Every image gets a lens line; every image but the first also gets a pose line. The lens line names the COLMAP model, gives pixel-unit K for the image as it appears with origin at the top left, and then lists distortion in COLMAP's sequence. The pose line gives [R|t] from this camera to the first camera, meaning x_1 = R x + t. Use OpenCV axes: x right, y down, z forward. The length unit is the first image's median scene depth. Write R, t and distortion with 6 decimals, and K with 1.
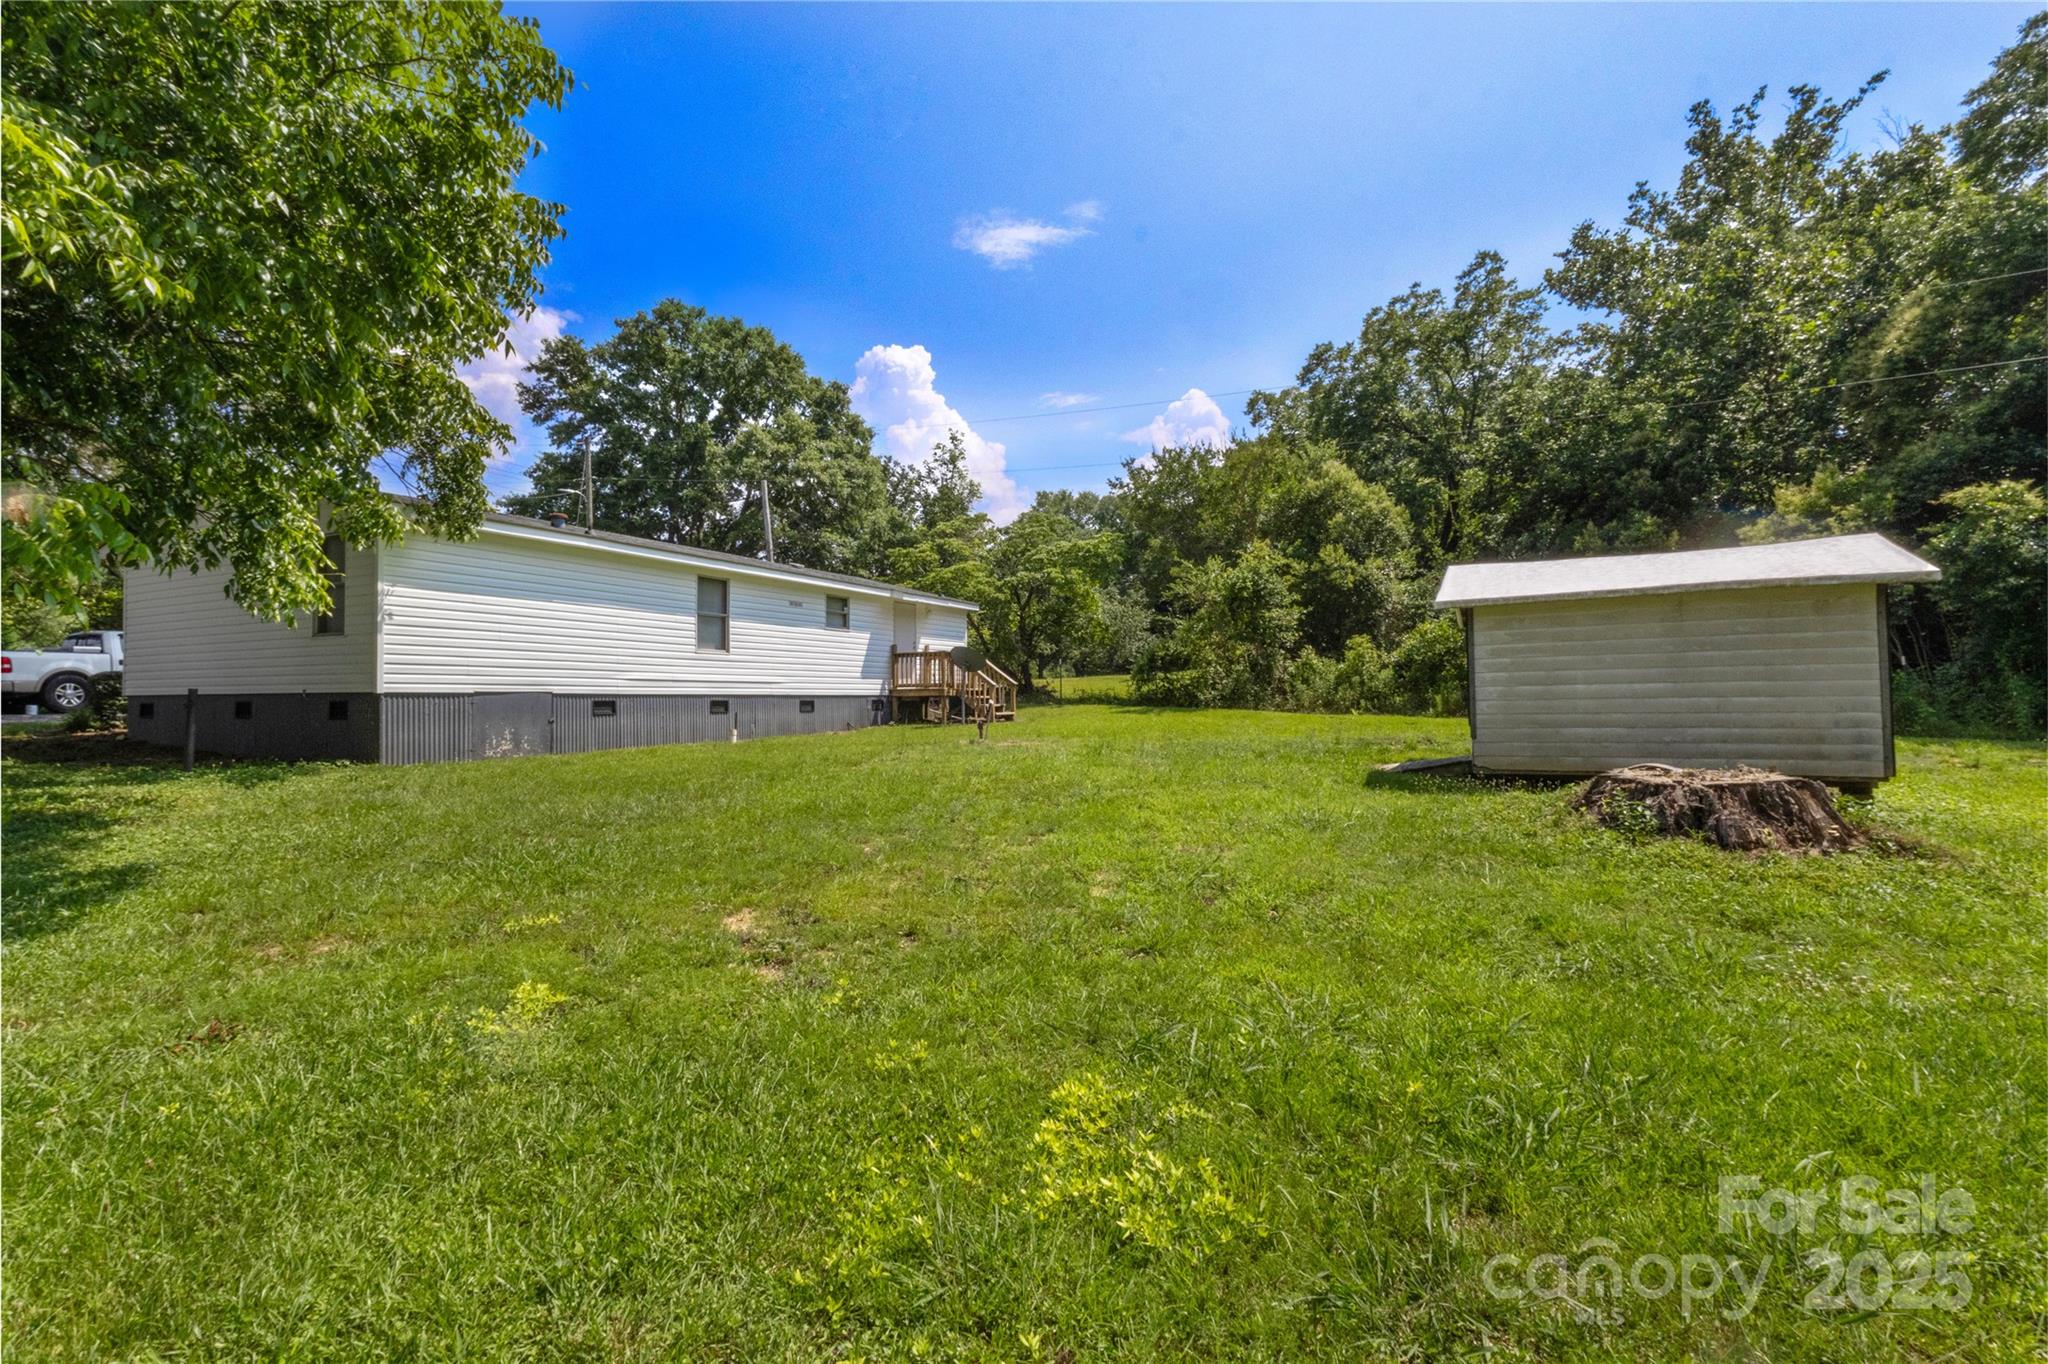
lens RADIAL K [[948.2, 0, 1018.5], [0, 948.2, 688.7], [0, 0, 1]] dist [0.002691, 0.000524]
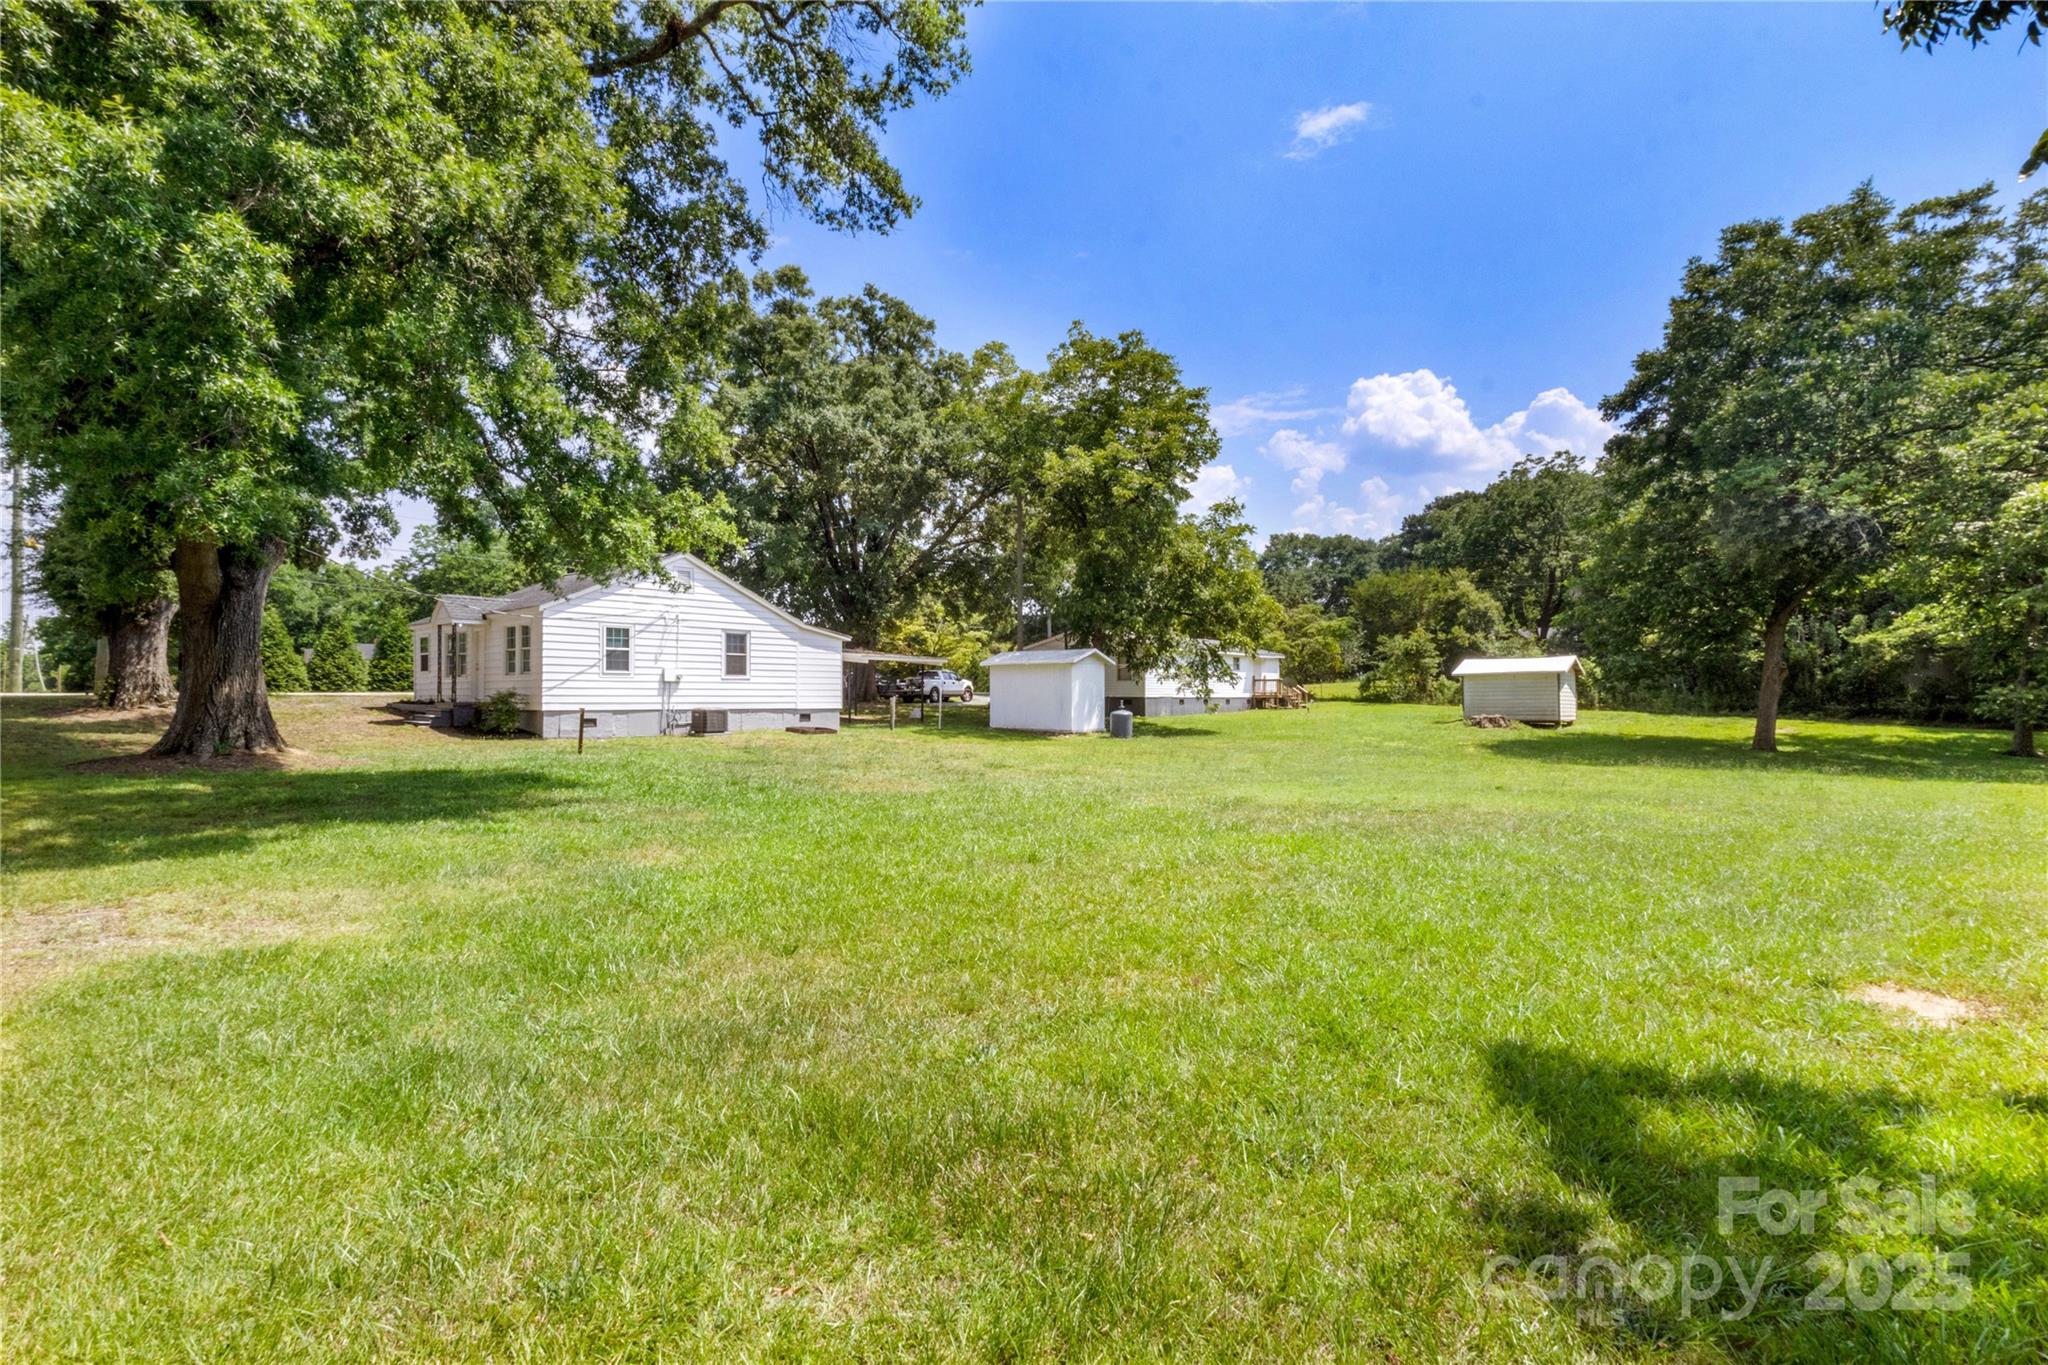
lens RADIAL K [[988.3, 0, 1020.0], [0, 988.3, 683.3], [0, 0, 1]] dist [0.002504, 0.000017]
pose [[0.981326, -0.000313, -0.192352, -0.217738], [-0.000190, 0.999997, -0.002594, -0.020275], [0.192352, 0.002582, 0.981323, -1.449220]]
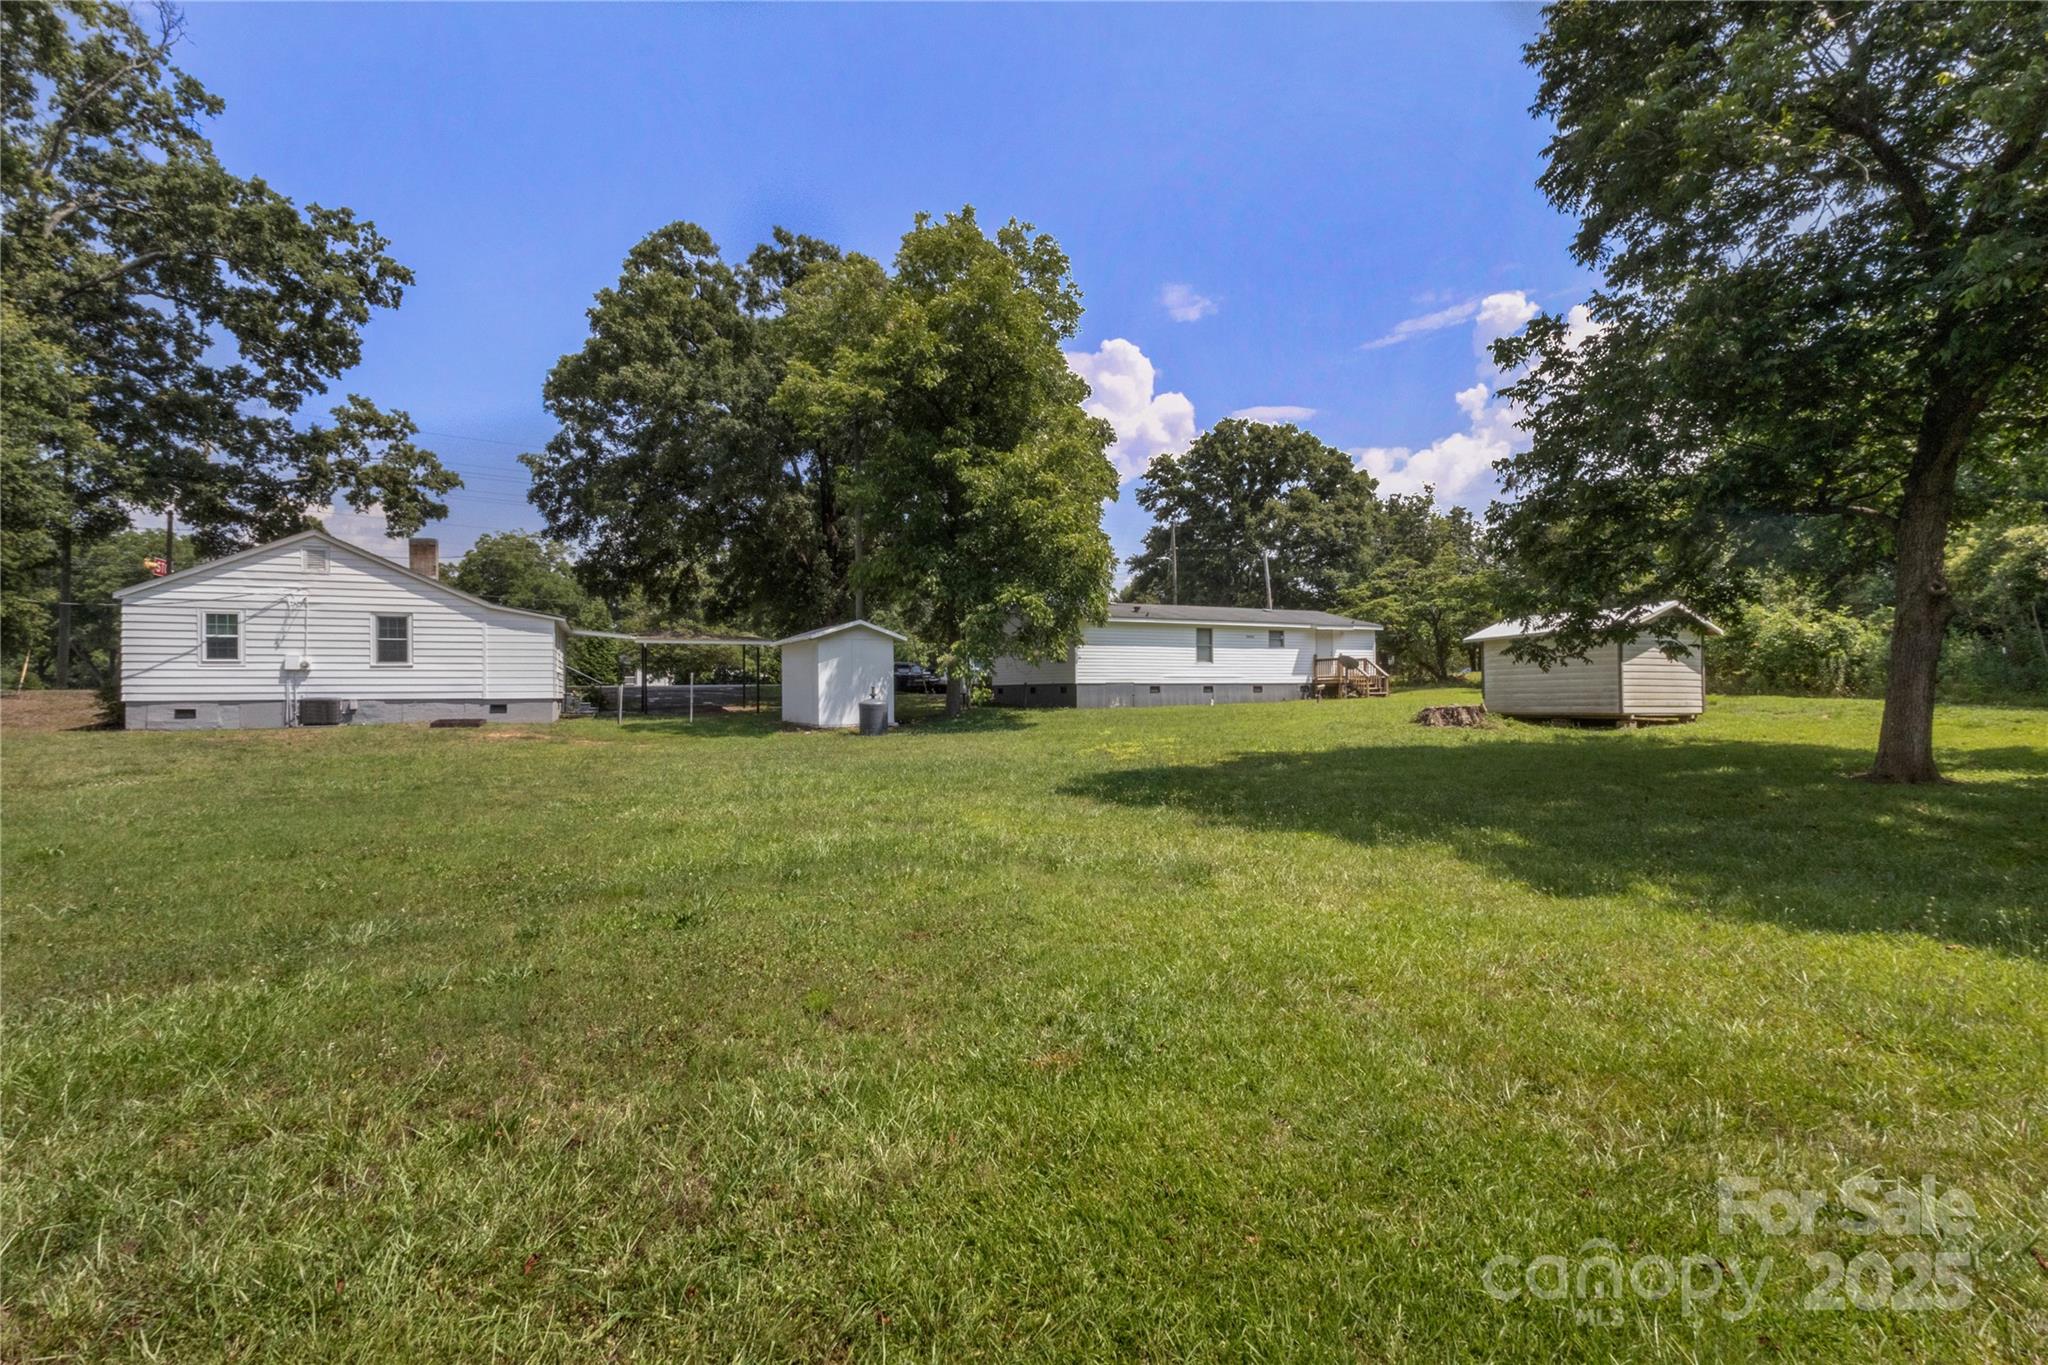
lens RADIAL K [[948.2, 0, 1008.9], [0, 948.2, 689.7], [0, 0, 1]] dist [0.002691, 0.000524]
pose [[0.802746, -0.007701, -0.596272, 0.436639], [0.013342, 0.999898, 0.005047, 0.002857], [0.596172, -0.012007, 0.802767, -0.714152]]
